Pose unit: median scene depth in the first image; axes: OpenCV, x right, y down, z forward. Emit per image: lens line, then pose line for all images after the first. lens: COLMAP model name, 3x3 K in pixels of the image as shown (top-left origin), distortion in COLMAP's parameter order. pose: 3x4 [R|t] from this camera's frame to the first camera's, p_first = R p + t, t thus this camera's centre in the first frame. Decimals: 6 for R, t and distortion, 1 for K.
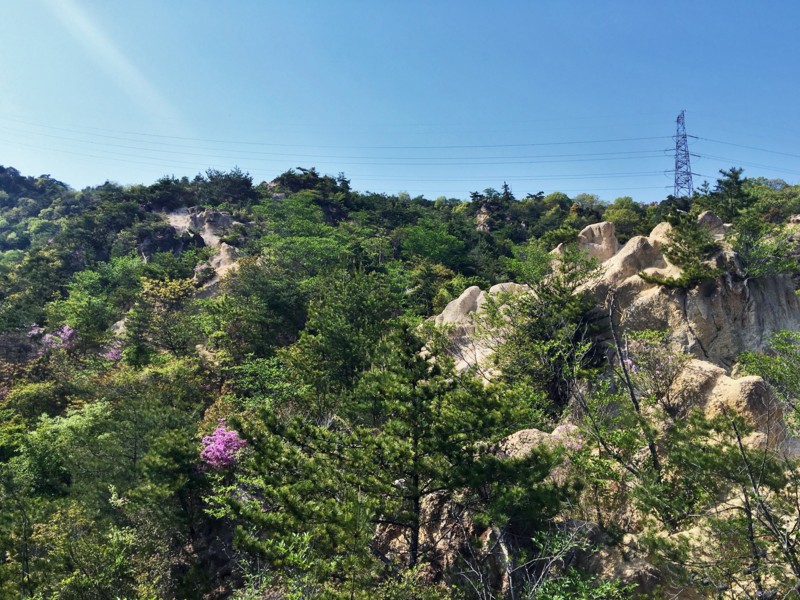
lens RADIAL K [[664.2, 0, 401.3], [0, 664.2, 299.3], [0, 0, 1]] dist [0.007733, -0.011524]
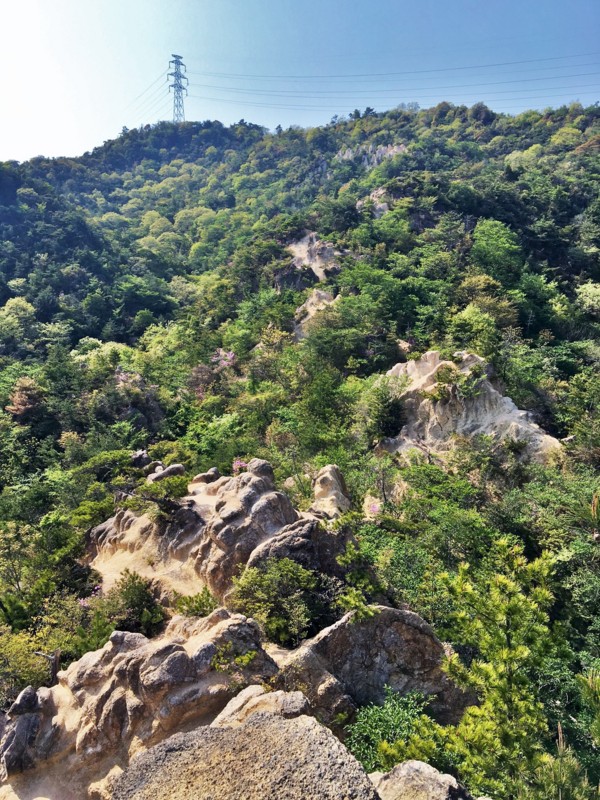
lens RADIAL K [[664.2, 0, 299.5], [0, 664.2, 400.4], [0, 0, 1]] dist [0.007733, -0.011524]
pose [[0.902272, 0.037906, -0.429497, 0.300889], [0.088941, 0.958341, 0.271425, -0.204782], [0.421894, -0.283099, 0.861313, -0.347332]]
